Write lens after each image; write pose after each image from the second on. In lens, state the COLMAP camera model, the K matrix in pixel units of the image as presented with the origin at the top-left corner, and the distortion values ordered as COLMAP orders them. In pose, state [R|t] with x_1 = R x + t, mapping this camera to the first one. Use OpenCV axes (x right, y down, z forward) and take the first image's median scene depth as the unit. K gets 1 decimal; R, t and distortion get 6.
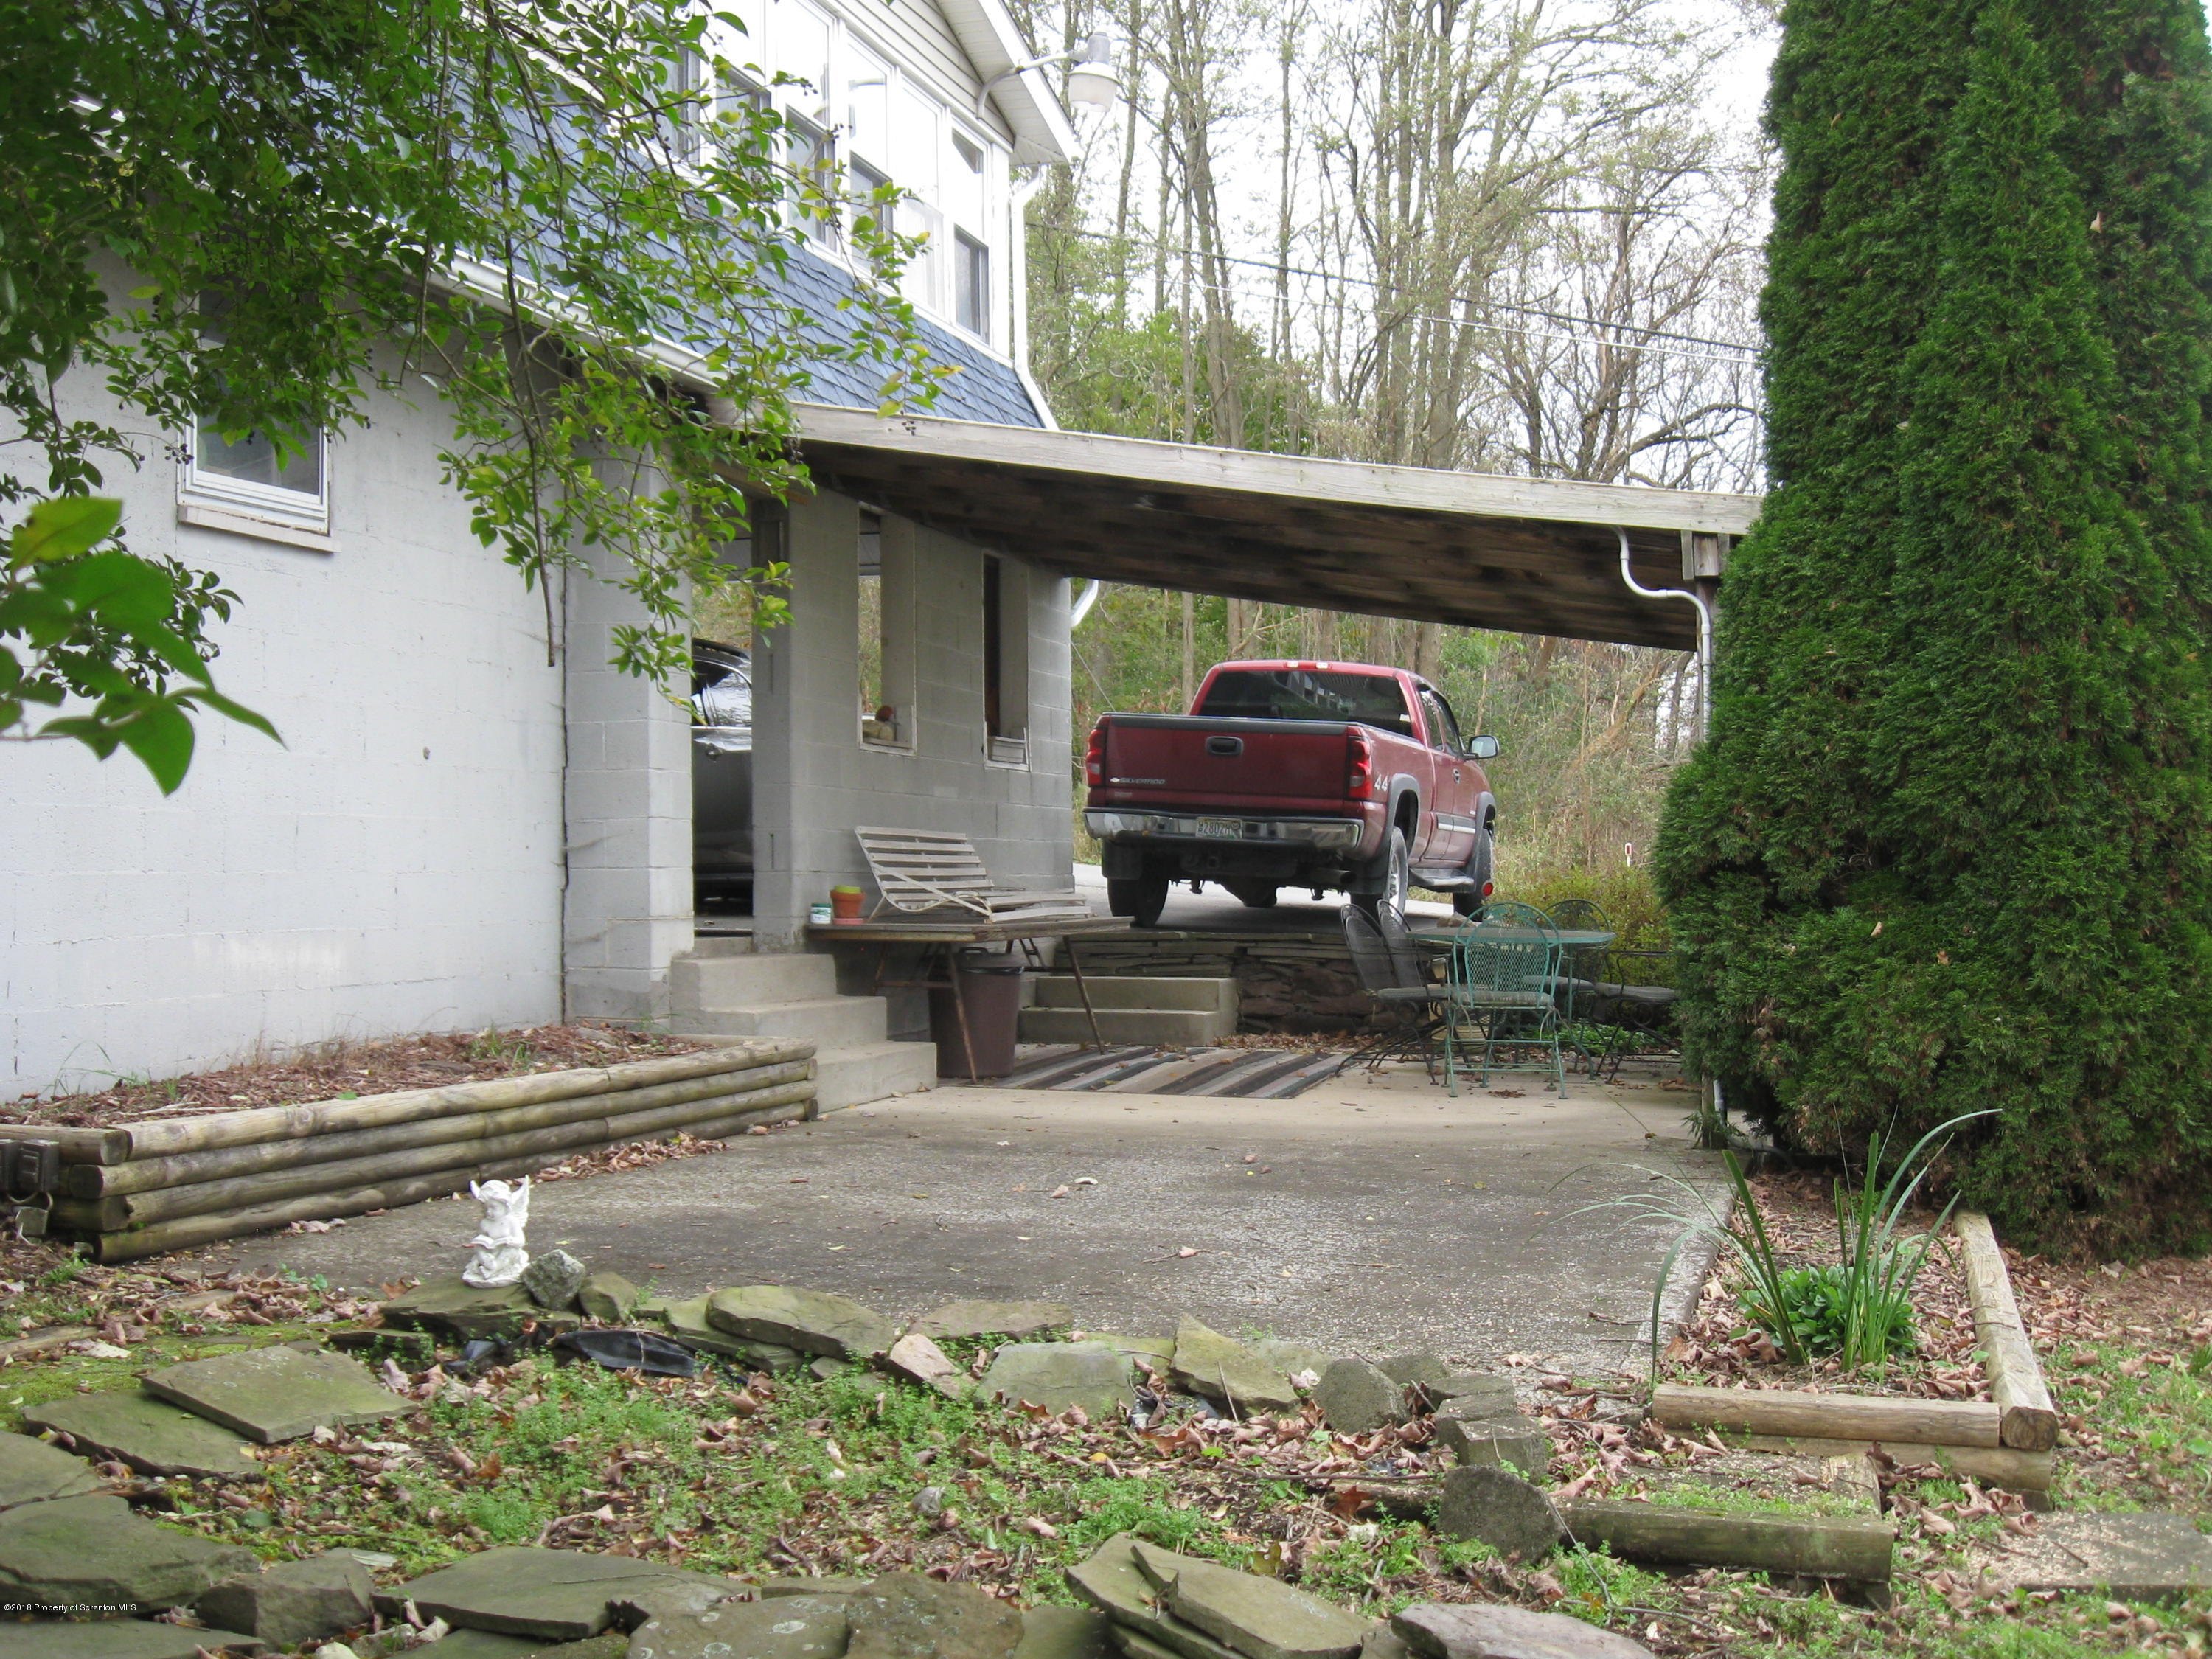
lens RADIAL K [[2583.7, 0, 1110.3], [0, 2583.7, 826.9], [0, 0, 1]] dist [-0.114790, 0.000000]
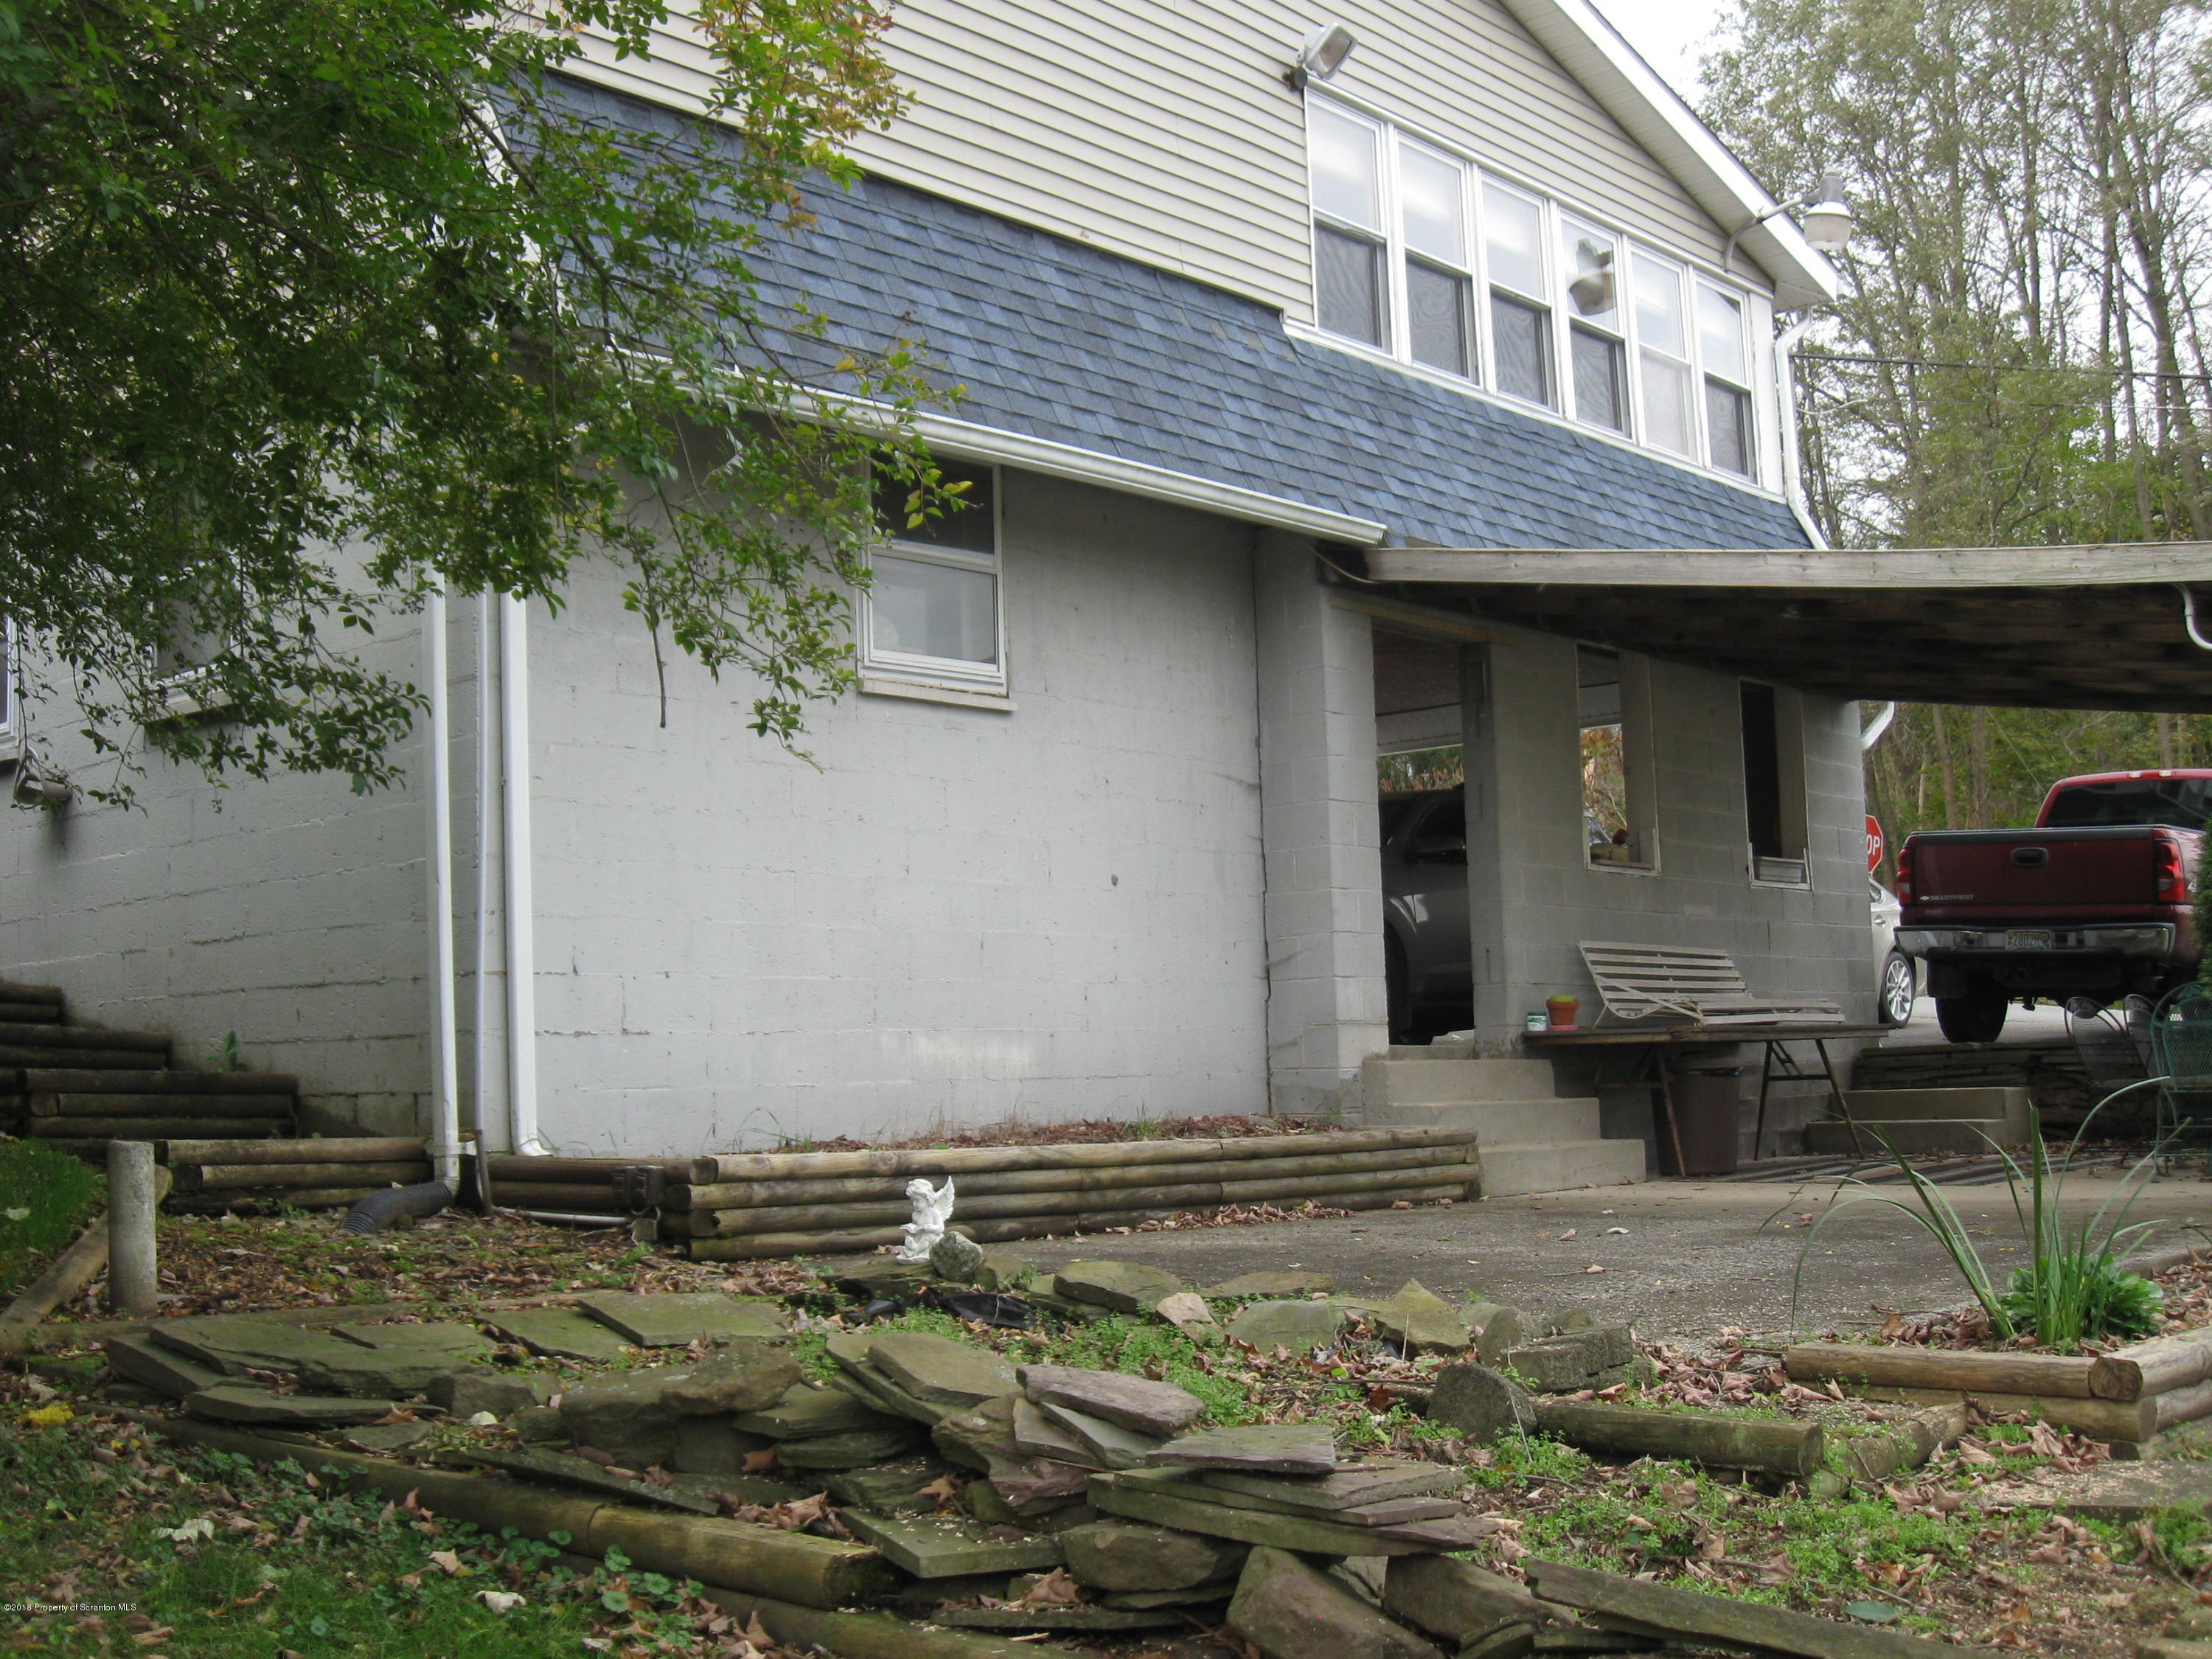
lens RADIAL K [[2583.7, 0, 1101.6], [0, 2583.7, 823.2], [0, 0, 1]] dist [-0.114790, 0.000000]
pose [[0.905157, -0.064050, -0.420225, 0.220370], [0.031849, 0.996023, -0.083211, 0.042641], [0.423883, 0.061935, 0.903597, -0.060539]]
